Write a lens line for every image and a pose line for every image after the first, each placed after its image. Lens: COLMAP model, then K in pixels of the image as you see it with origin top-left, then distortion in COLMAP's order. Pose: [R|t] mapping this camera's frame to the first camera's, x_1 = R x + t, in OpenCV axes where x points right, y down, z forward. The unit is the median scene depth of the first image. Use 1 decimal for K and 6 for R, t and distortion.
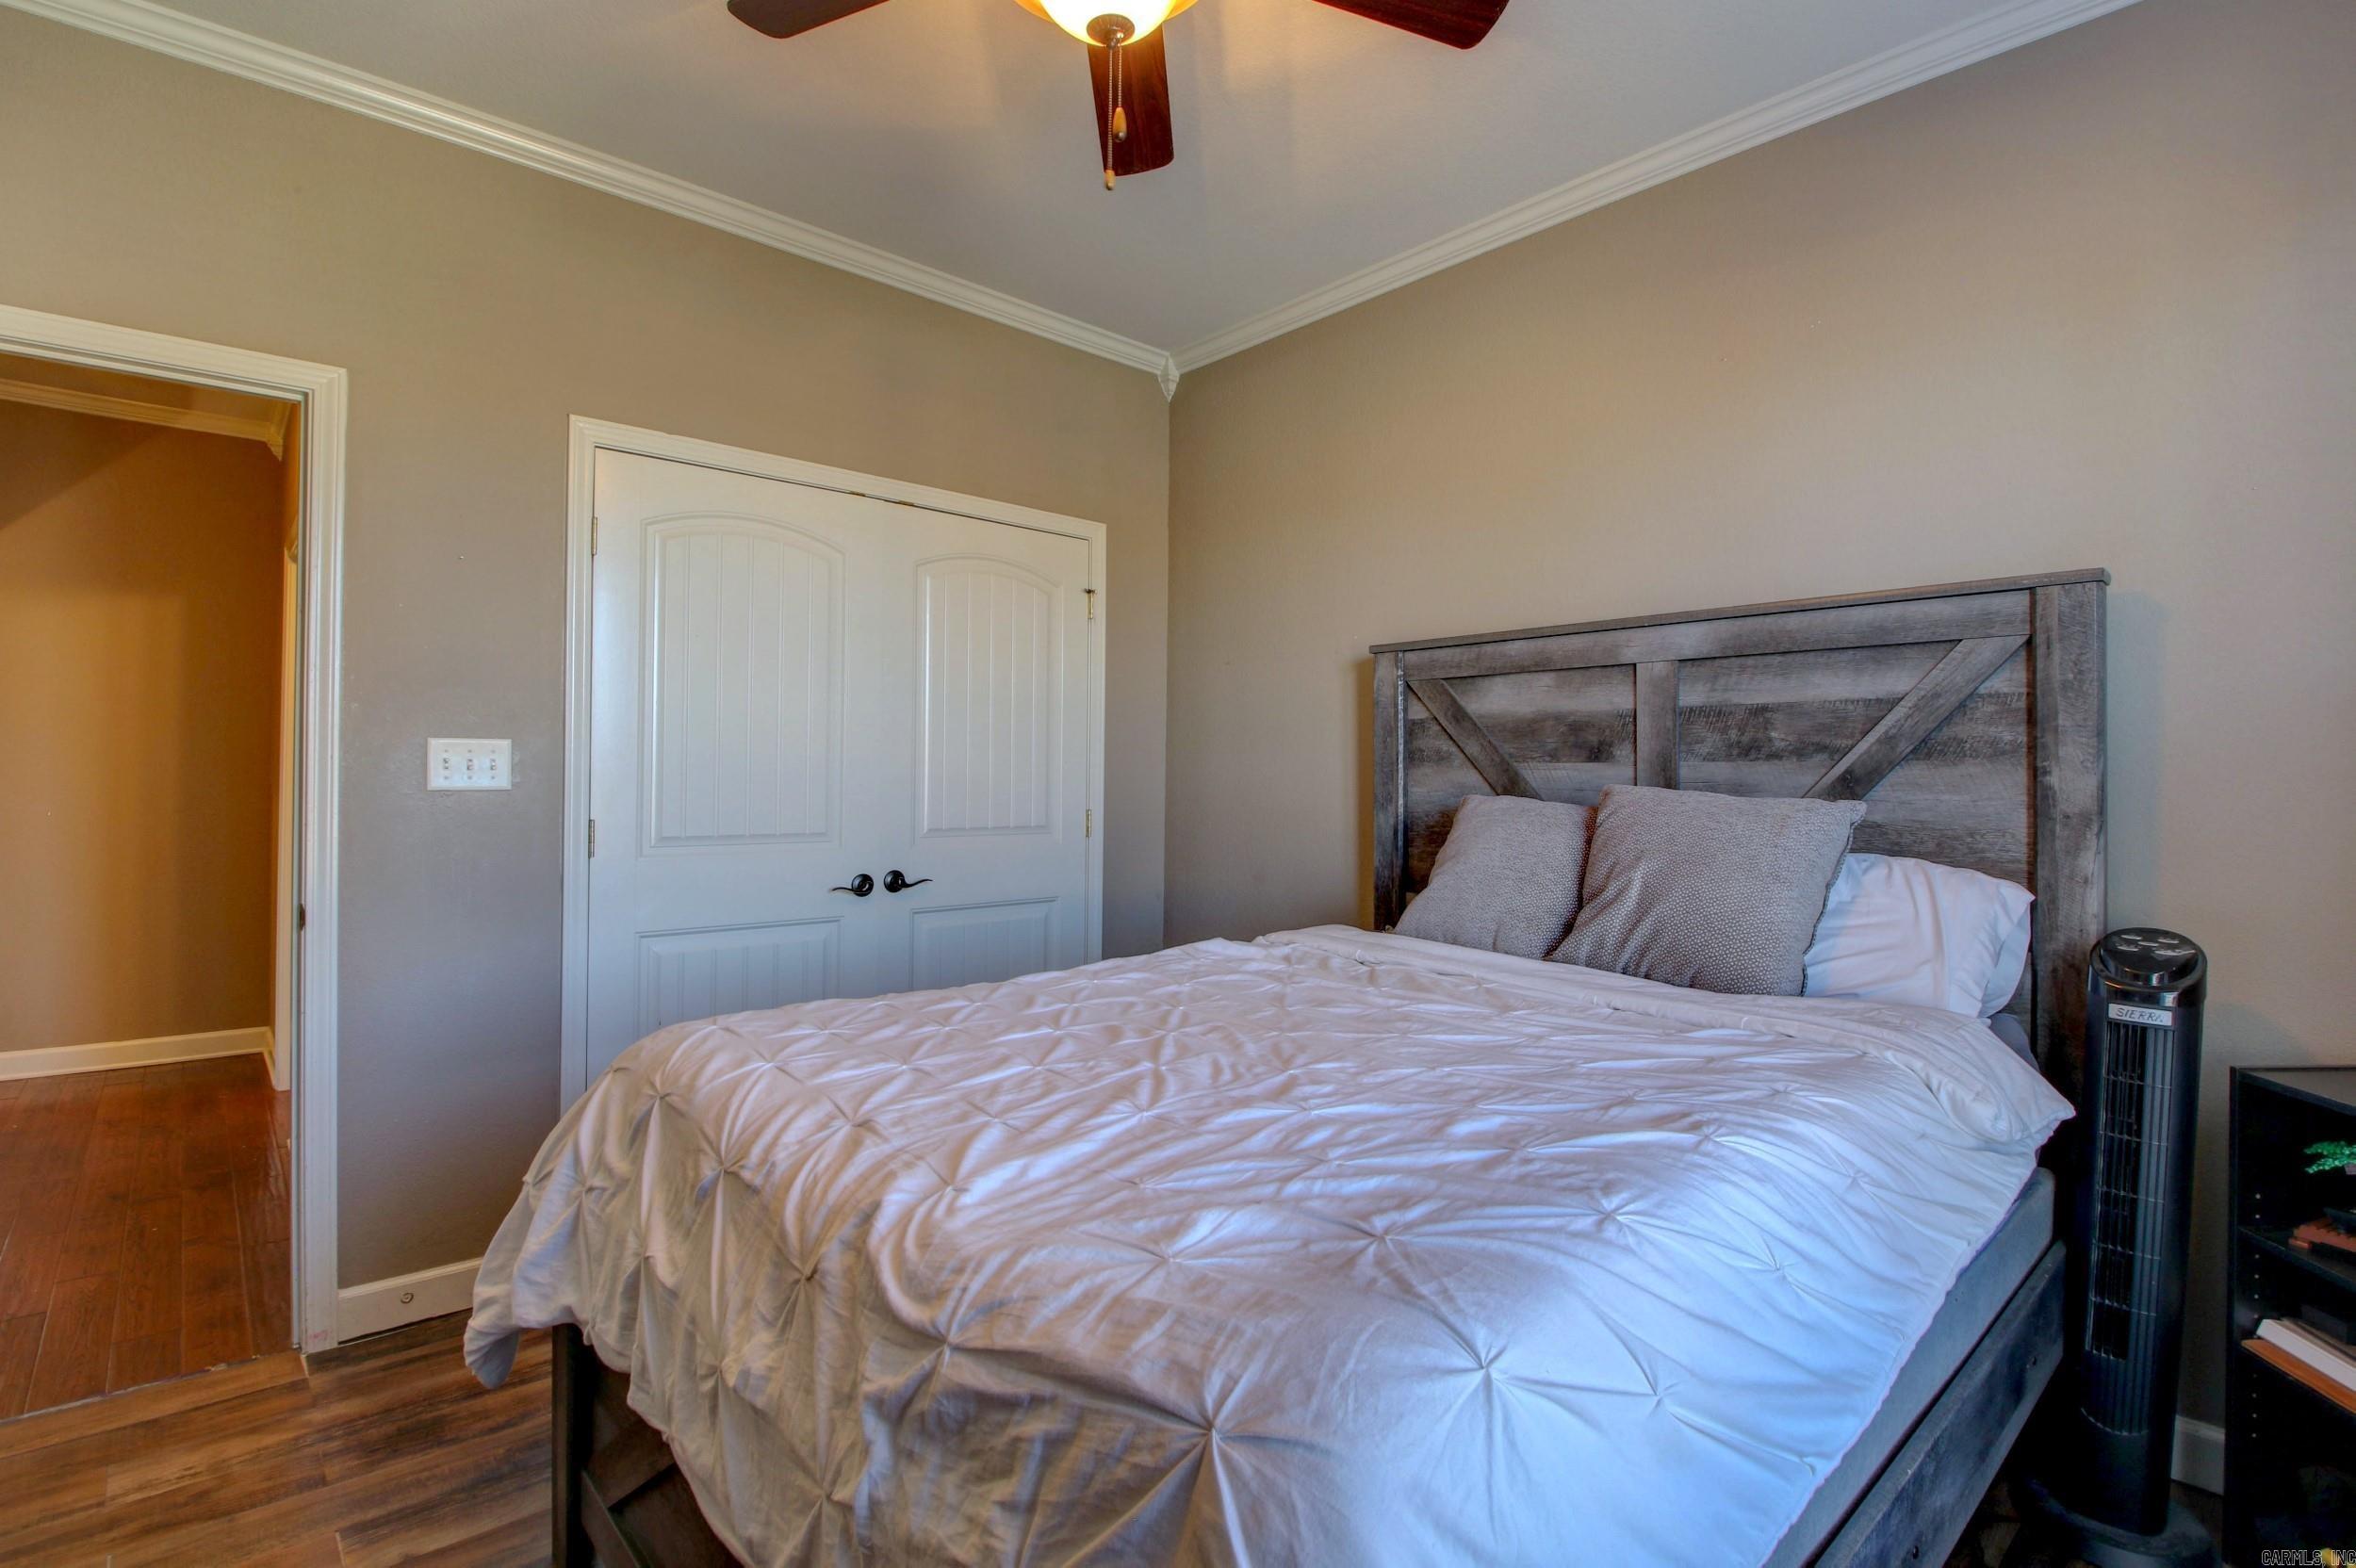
lens RADIAL K [[1103.2, 0, 1178.0], [0, 1103.2, 783.1], [0, 0, 1]] dist [0.006525, -0.020381]
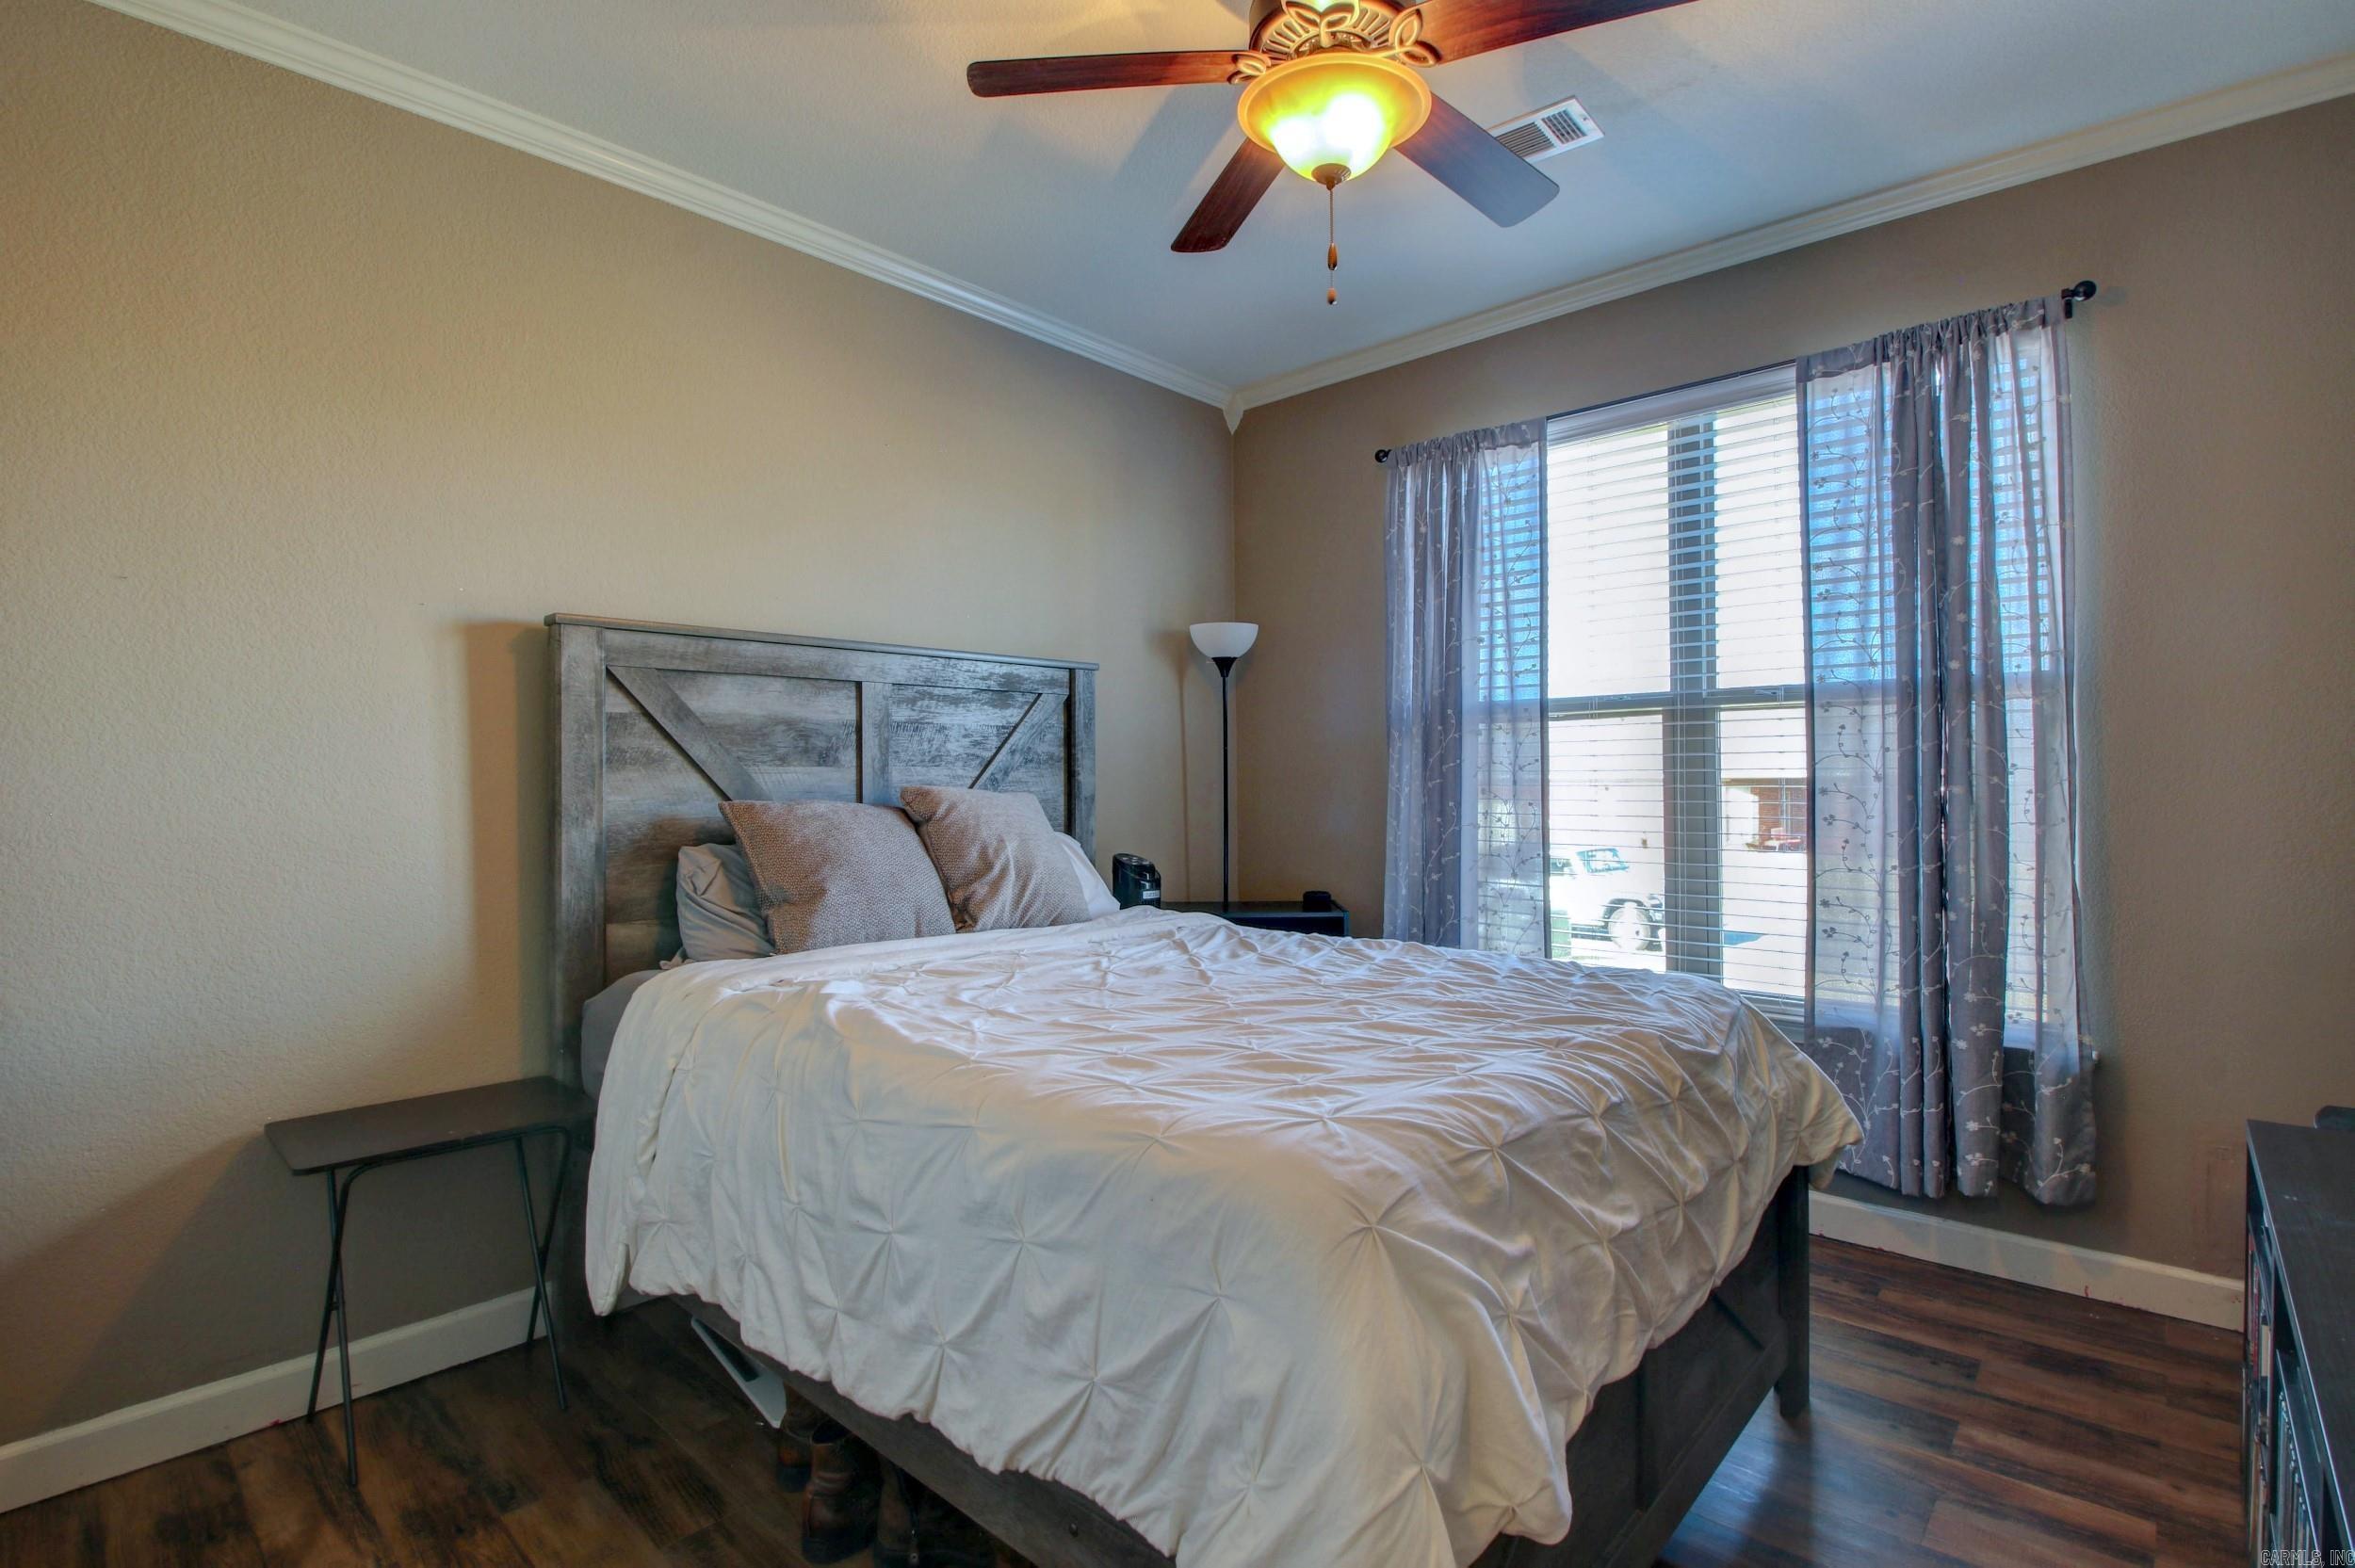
lens RADIAL K [[1102.7, 0, 1176.8], [0, 1102.7, 778.7], [0, 0, 1]] dist [0.006525, -0.020381]
pose [[-0.101792, -0.003266, 0.994800, -0.726224], [0.014757, 0.999880, 0.004793, -0.006889], [-0.994696, 0.015168, -0.101732, 0.745239]]
